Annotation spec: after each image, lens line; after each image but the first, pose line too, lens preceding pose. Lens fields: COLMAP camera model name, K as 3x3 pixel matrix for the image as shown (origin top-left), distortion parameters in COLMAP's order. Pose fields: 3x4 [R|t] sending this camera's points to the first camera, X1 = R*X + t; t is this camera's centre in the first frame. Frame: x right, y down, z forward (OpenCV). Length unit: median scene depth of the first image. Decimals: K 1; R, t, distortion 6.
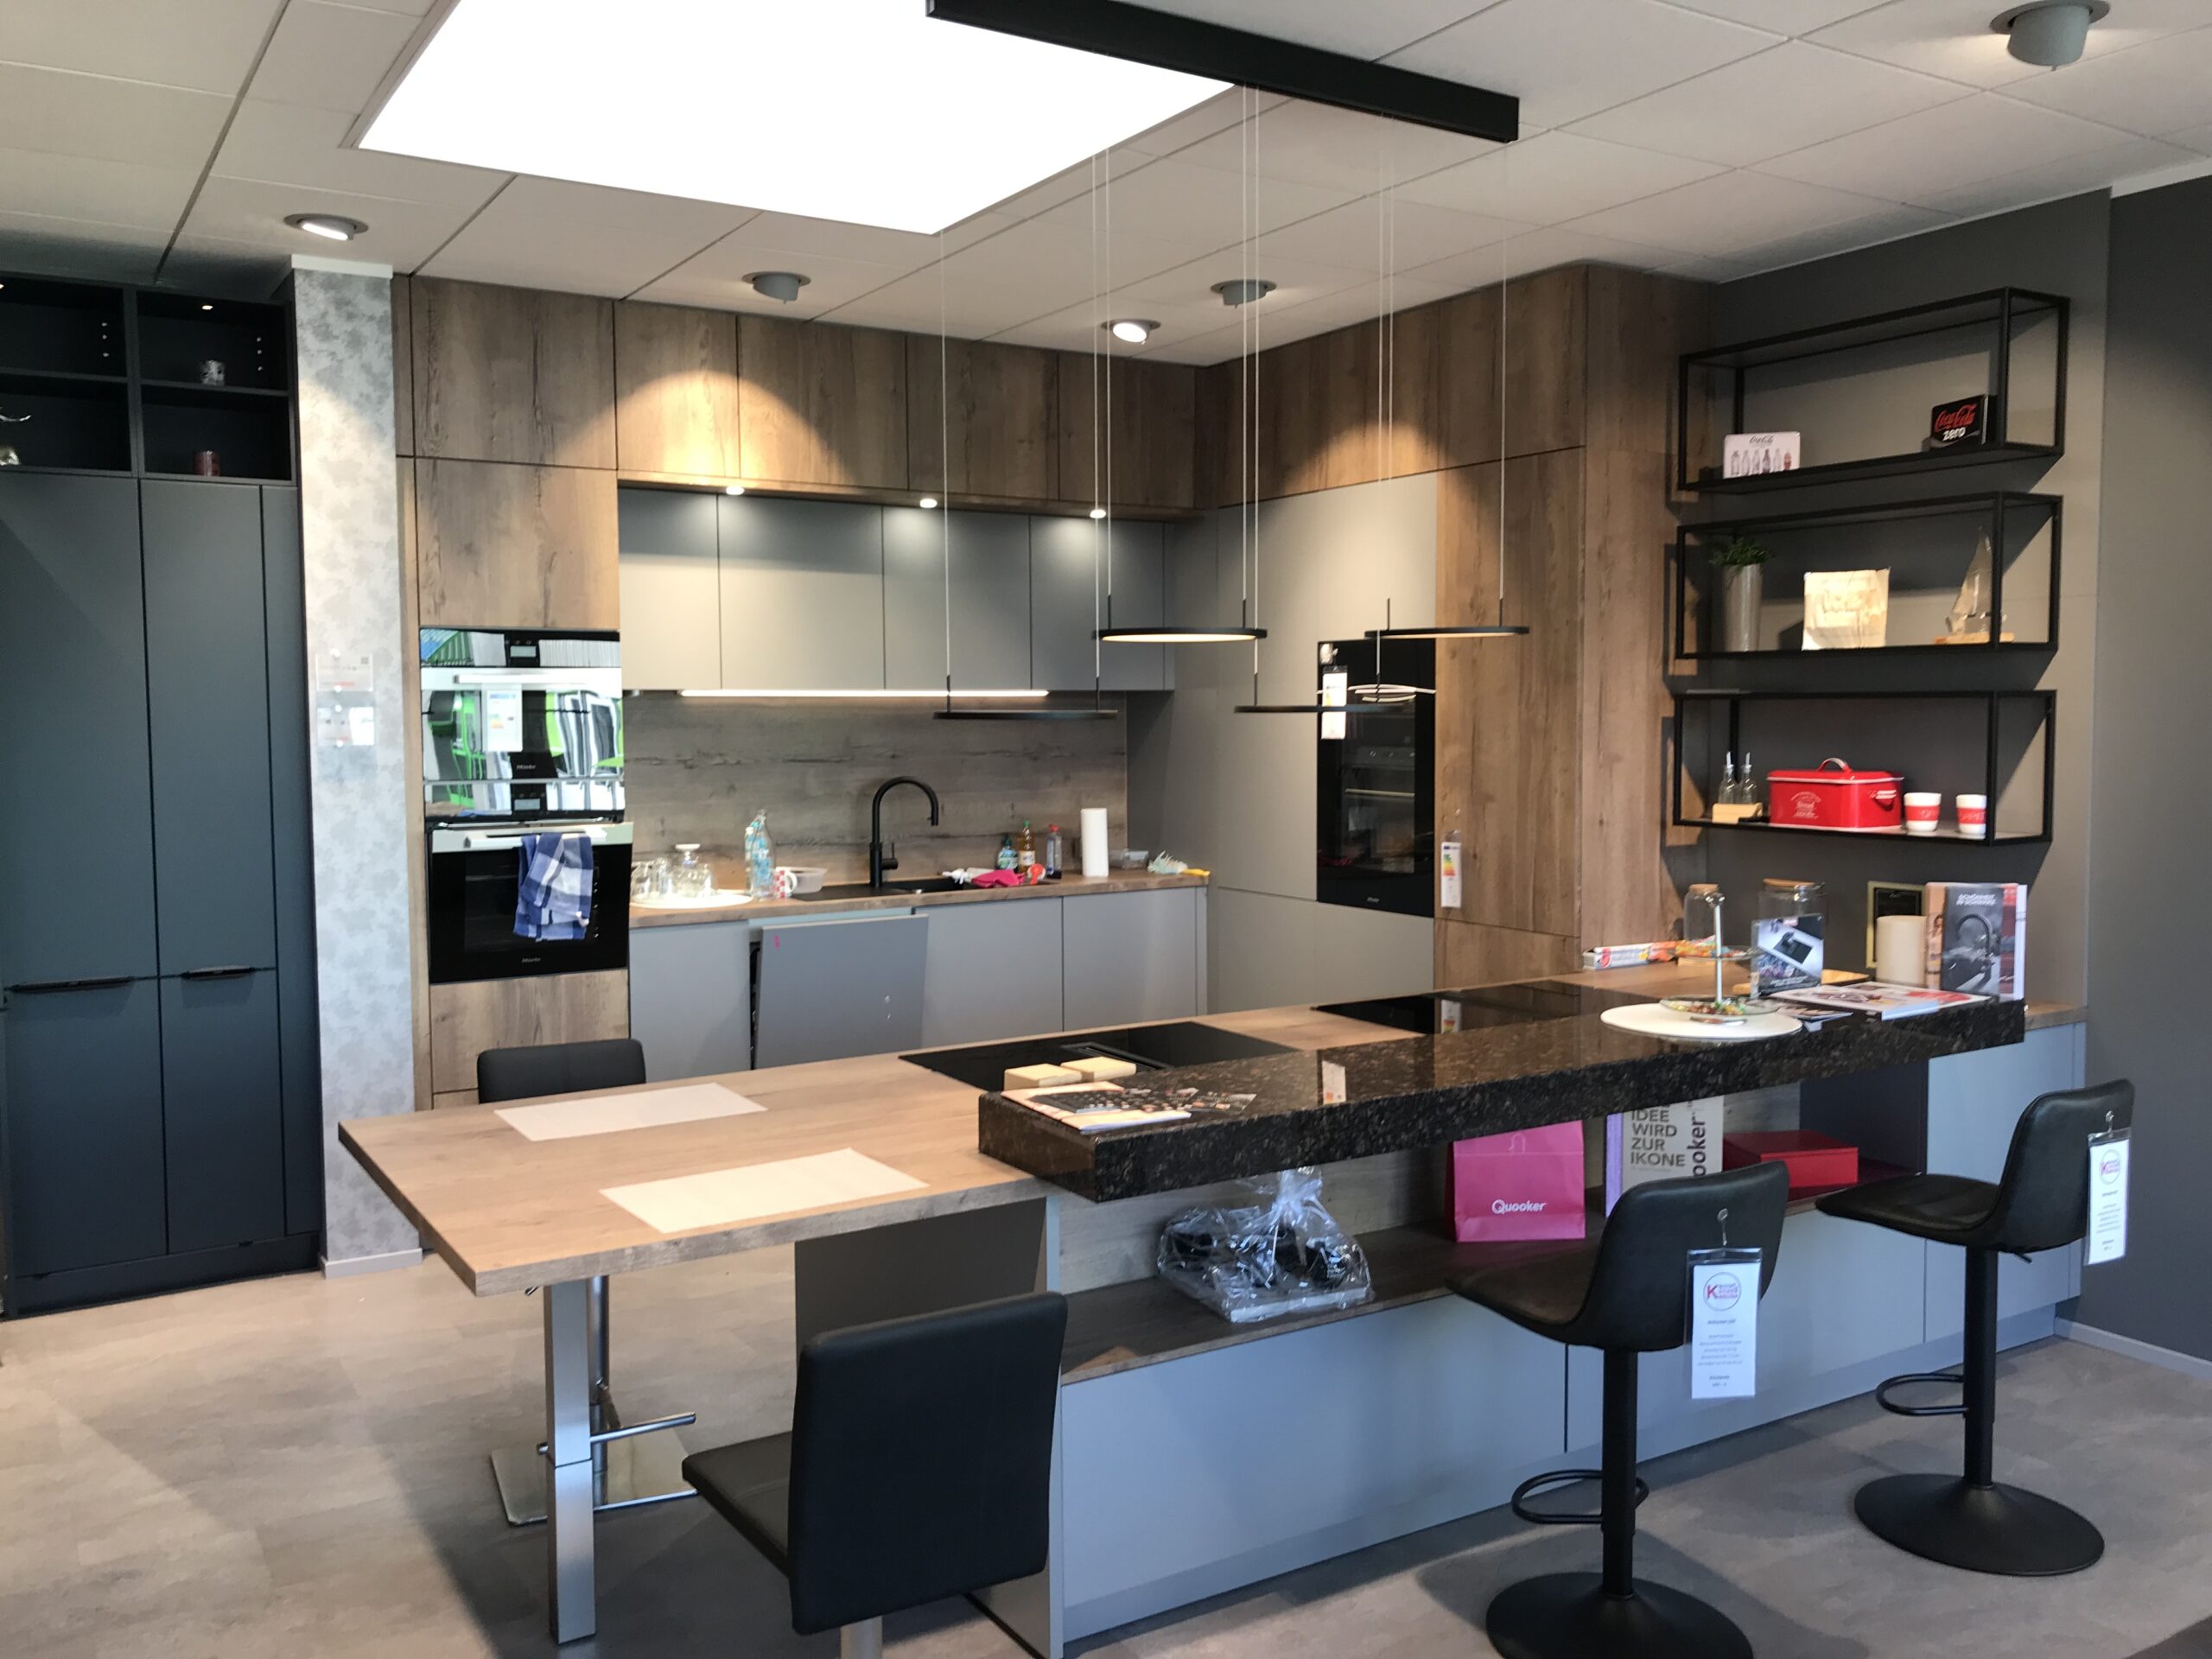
lens RADIAL K [[1826.0, 0, 1107.2], [0, 1826.0, 840.5], [0, 0, 1]] dist [0.041492, -0.024783]
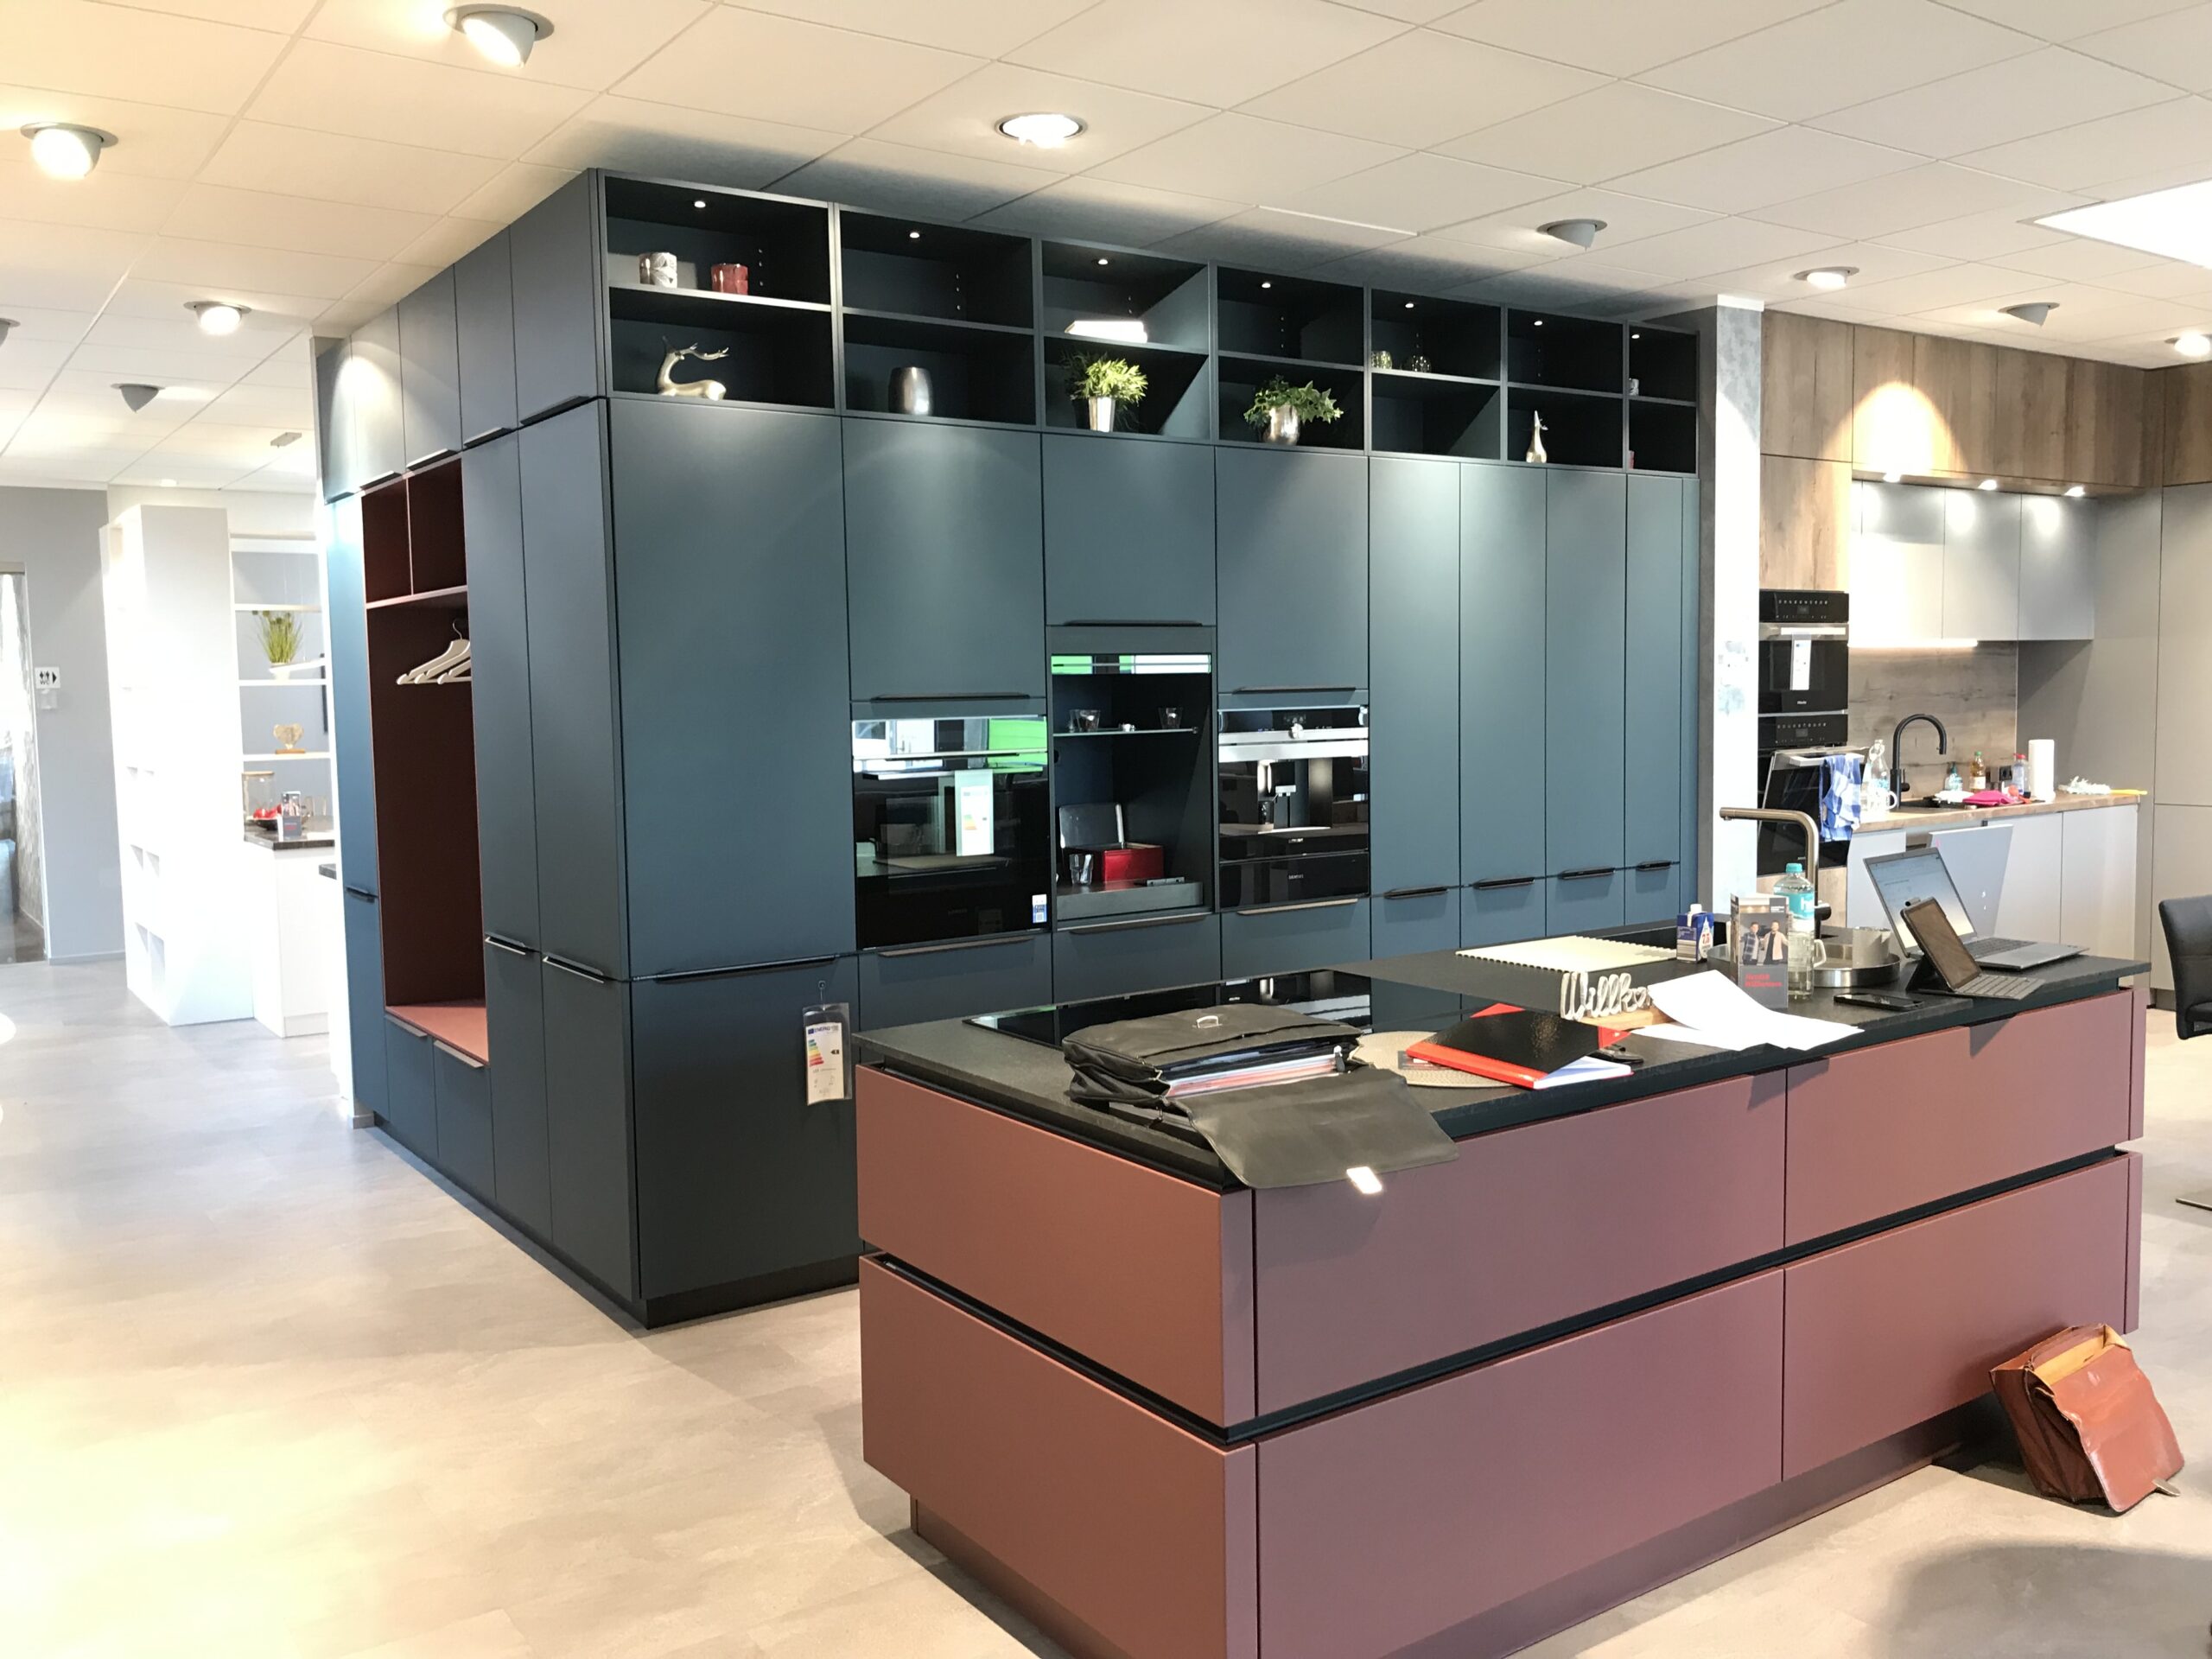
lens RADIAL K [[1826.0, 0, 1104.1], [0, 1826.0, 816.3], [0, 0, 1]] dist [0.041492, -0.024783]
pose [[0.998214, -0.013163, 0.058277, -0.869536], [0.013277, 0.999911, -0.001575, 0.033003], [-0.058251, 0.002346, 0.998299, -0.213813]]
